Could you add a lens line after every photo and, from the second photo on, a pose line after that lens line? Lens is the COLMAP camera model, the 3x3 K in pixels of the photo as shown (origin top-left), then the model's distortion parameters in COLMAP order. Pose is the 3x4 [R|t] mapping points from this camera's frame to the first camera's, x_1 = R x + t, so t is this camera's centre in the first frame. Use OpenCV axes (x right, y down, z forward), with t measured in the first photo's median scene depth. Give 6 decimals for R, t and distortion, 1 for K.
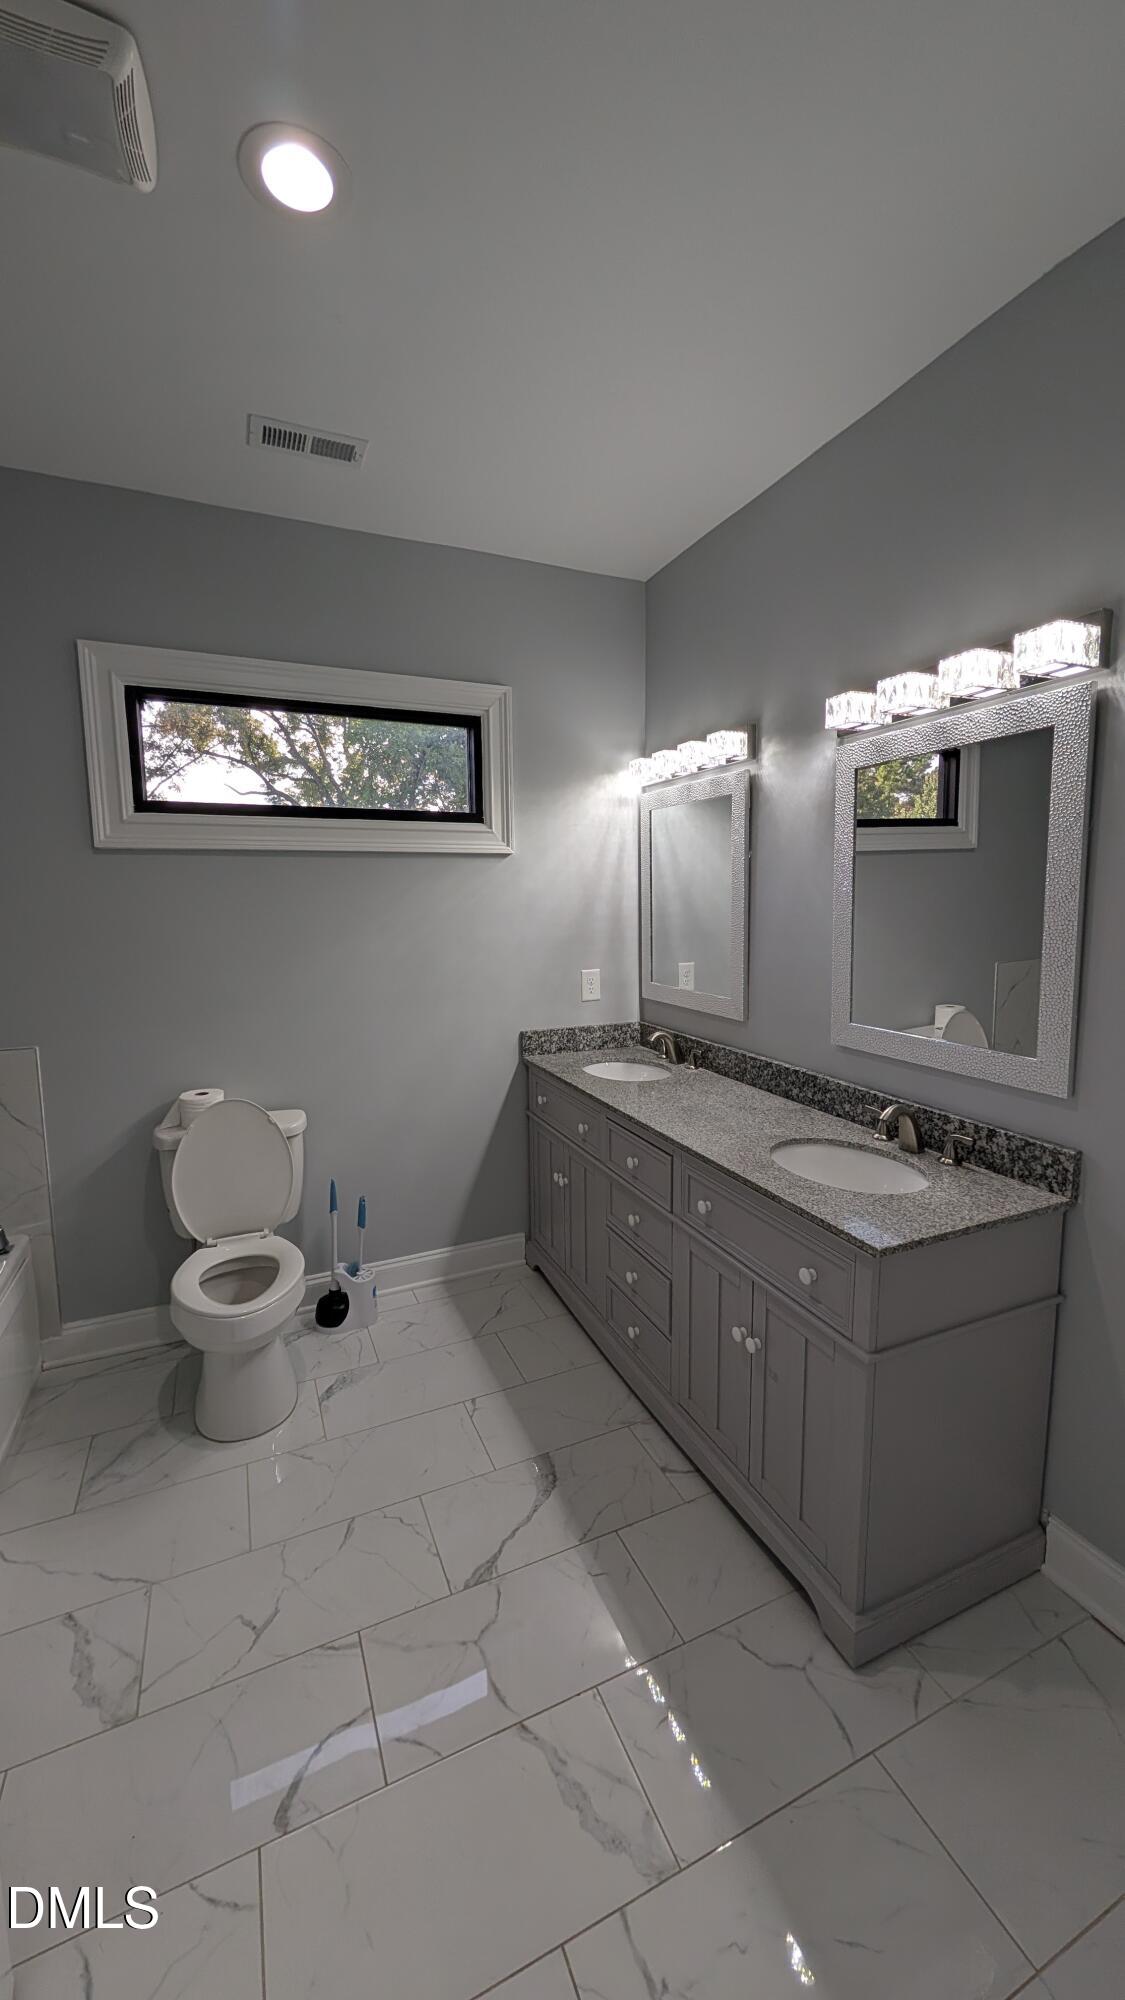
lens RADIAL K [[752.8, 0, 562.5], [0, 752.8, 1000.0], [0, 0, 1]] dist [0.001046, -0.000044]
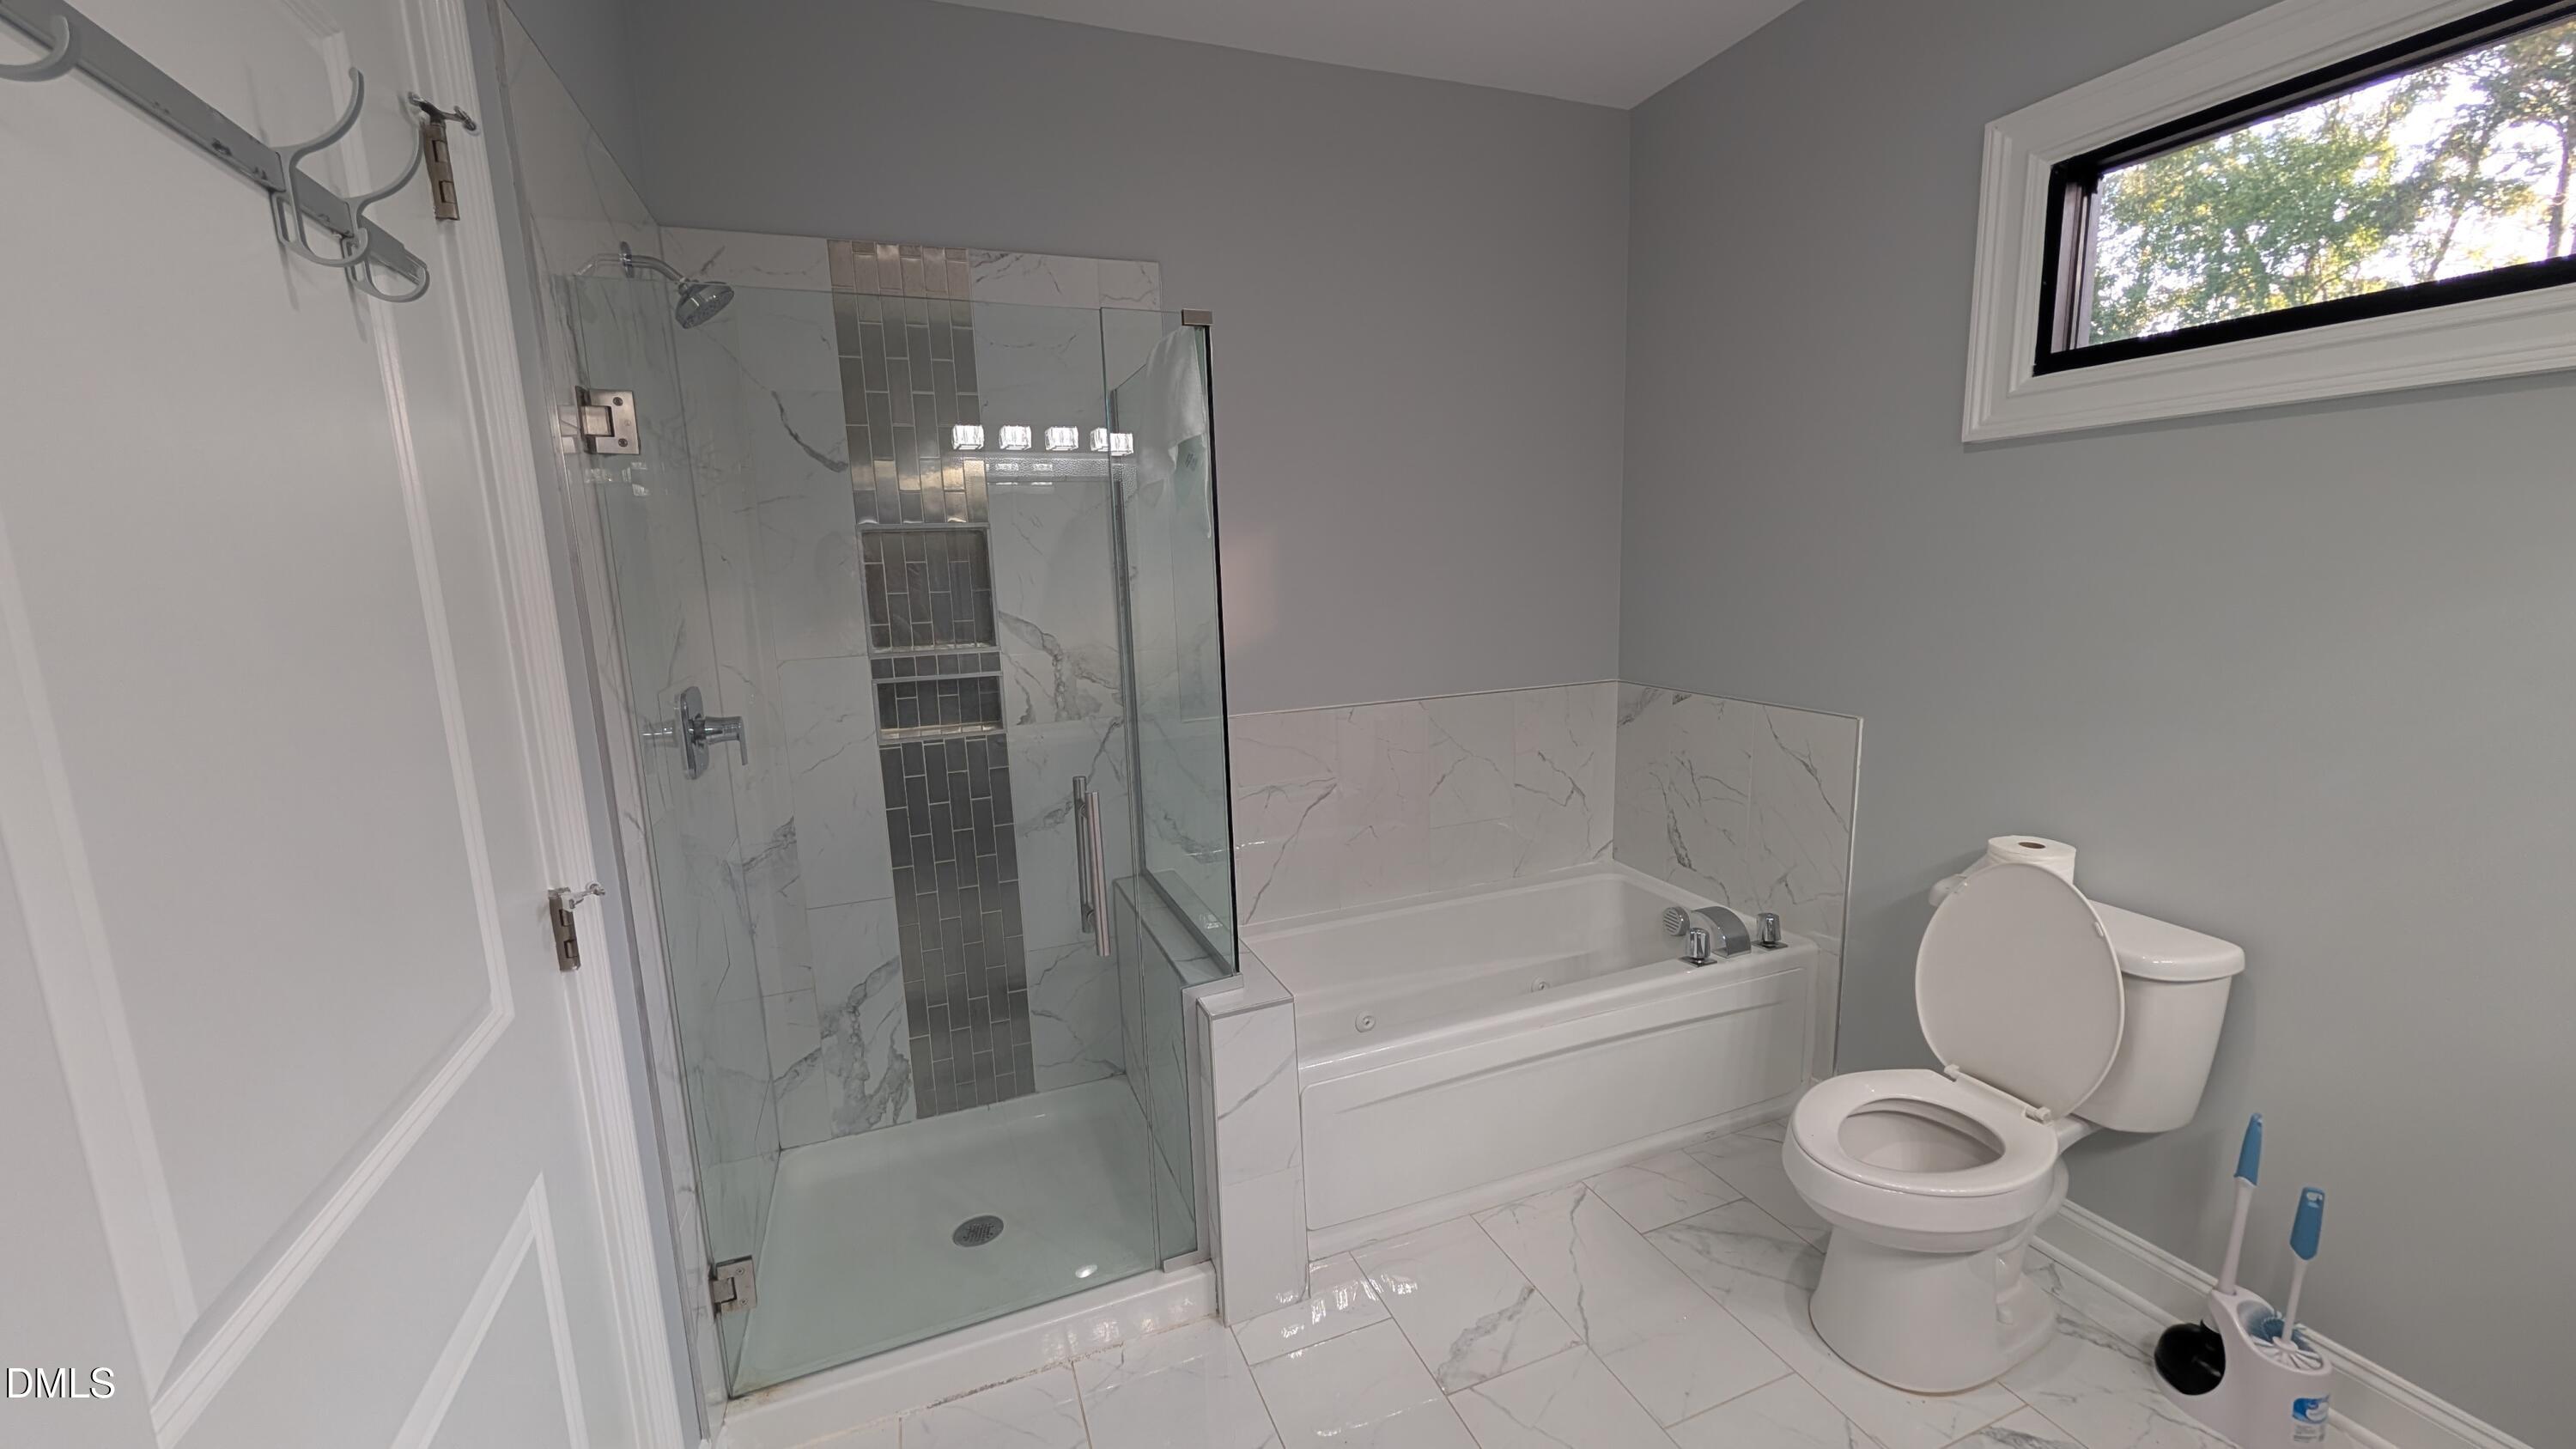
lens RADIAL K [[969.7, 0, 1288.0], [0, 969.7, 724.5], [0, 0, 1]] dist [0.001046, -0.000044]
pose [[-0.050898, 0.173093, -0.983589, 0.309583], [-0.096573, 0.979398, 0.177353, -0.050950], [0.994024, 0.104015, -0.033134, 0.454632]]
